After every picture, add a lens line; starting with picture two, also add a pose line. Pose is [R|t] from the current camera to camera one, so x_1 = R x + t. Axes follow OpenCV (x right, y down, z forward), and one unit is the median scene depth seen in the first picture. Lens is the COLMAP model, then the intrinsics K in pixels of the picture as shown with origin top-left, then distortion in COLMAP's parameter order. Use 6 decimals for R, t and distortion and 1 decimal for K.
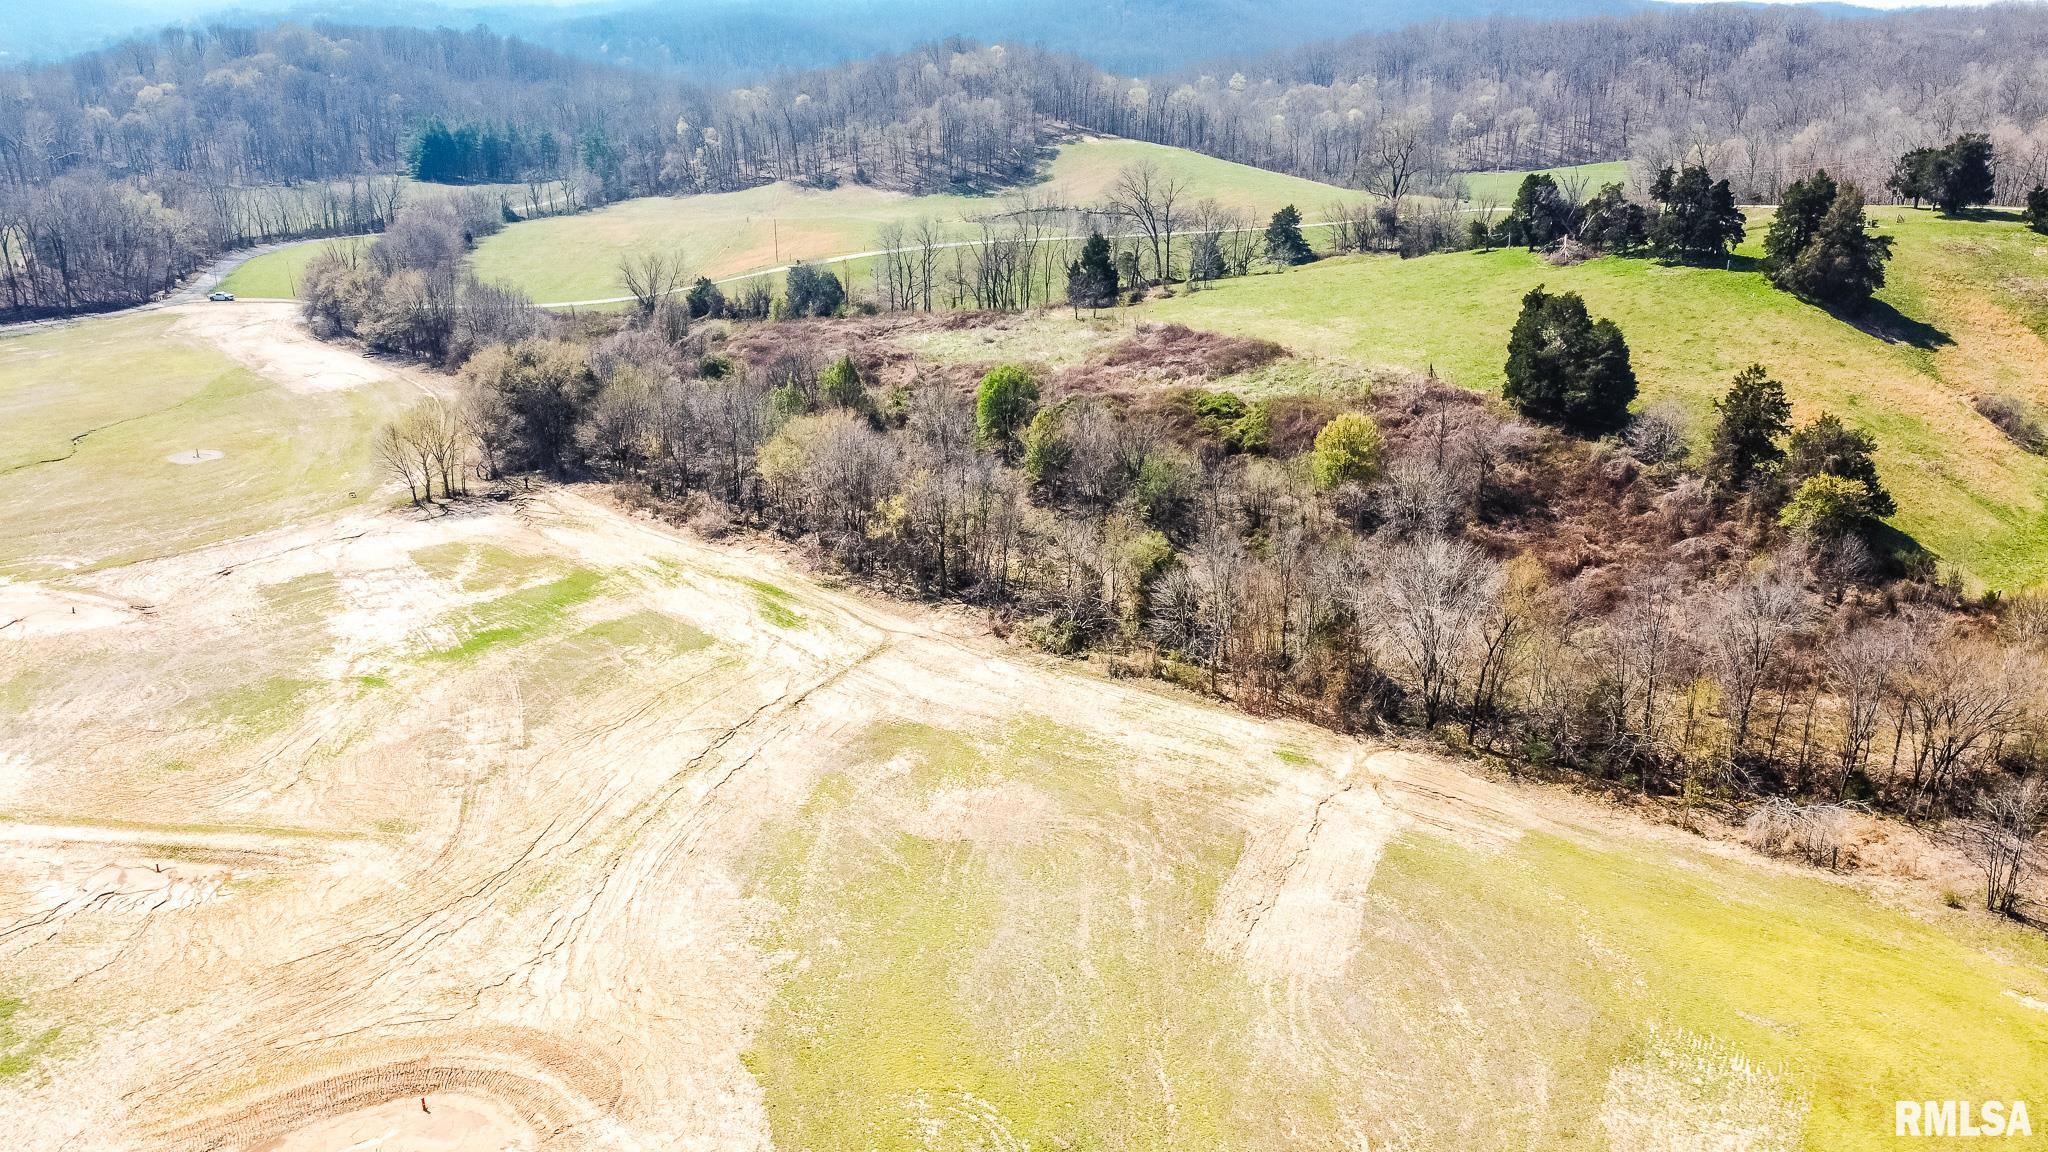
lens RADIAL K [[1543.9, 0, 1015.8], [0, 1543.9, 576.7], [0, 0, 1]] dist [0.002243, -0.004600]
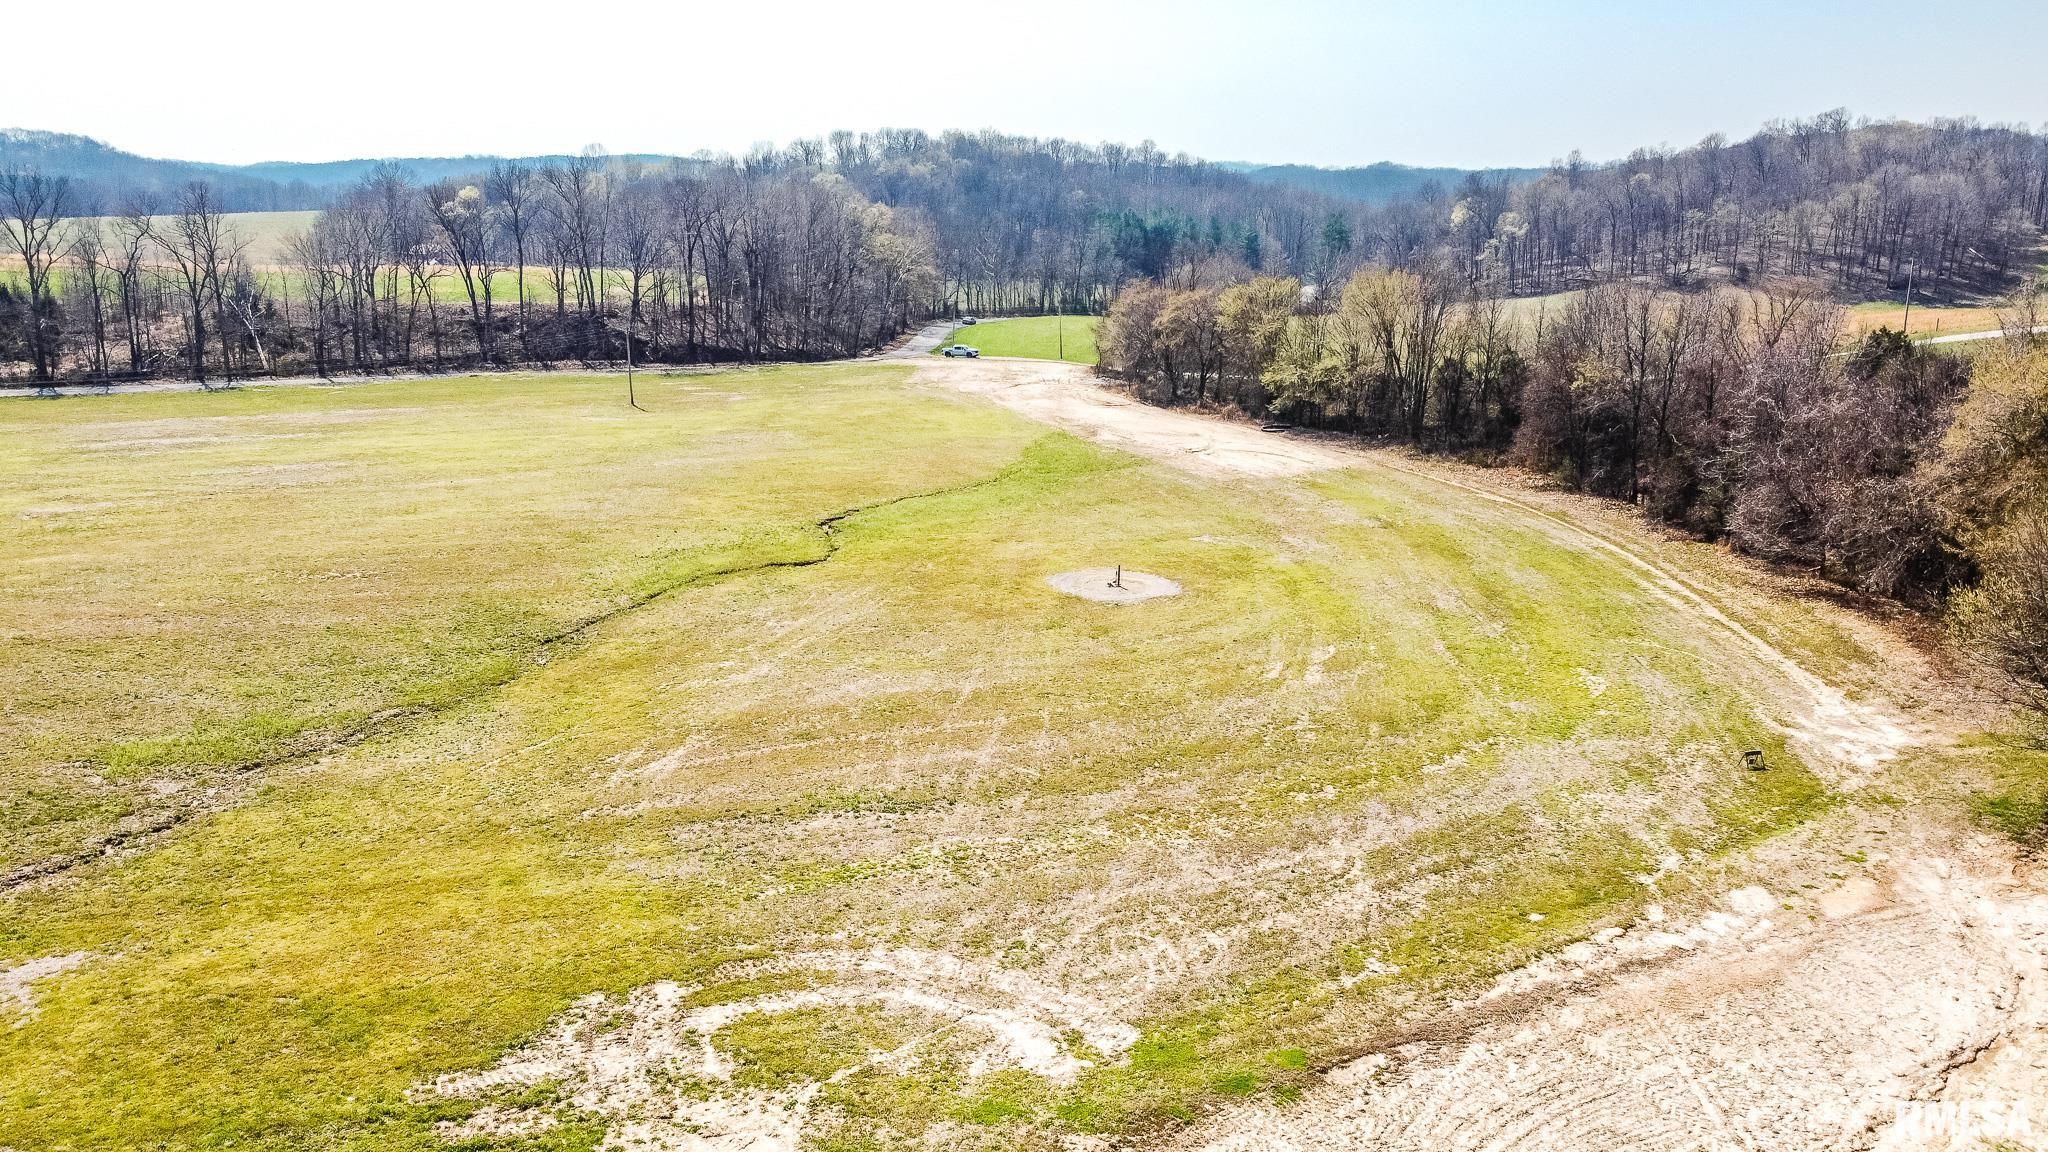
lens RADIAL K [[1546.4, 0, 1016.9], [0, 1546.4, 579.6], [0, 0, 1]] dist [-0.001322, -0.007149]
pose [[0.945525, 0.085769, -0.314048, -0.295468], [-0.121983, 0.987731, -0.097507, -0.025600], [0.301832, 0.130504, 0.944387, 0.424265]]
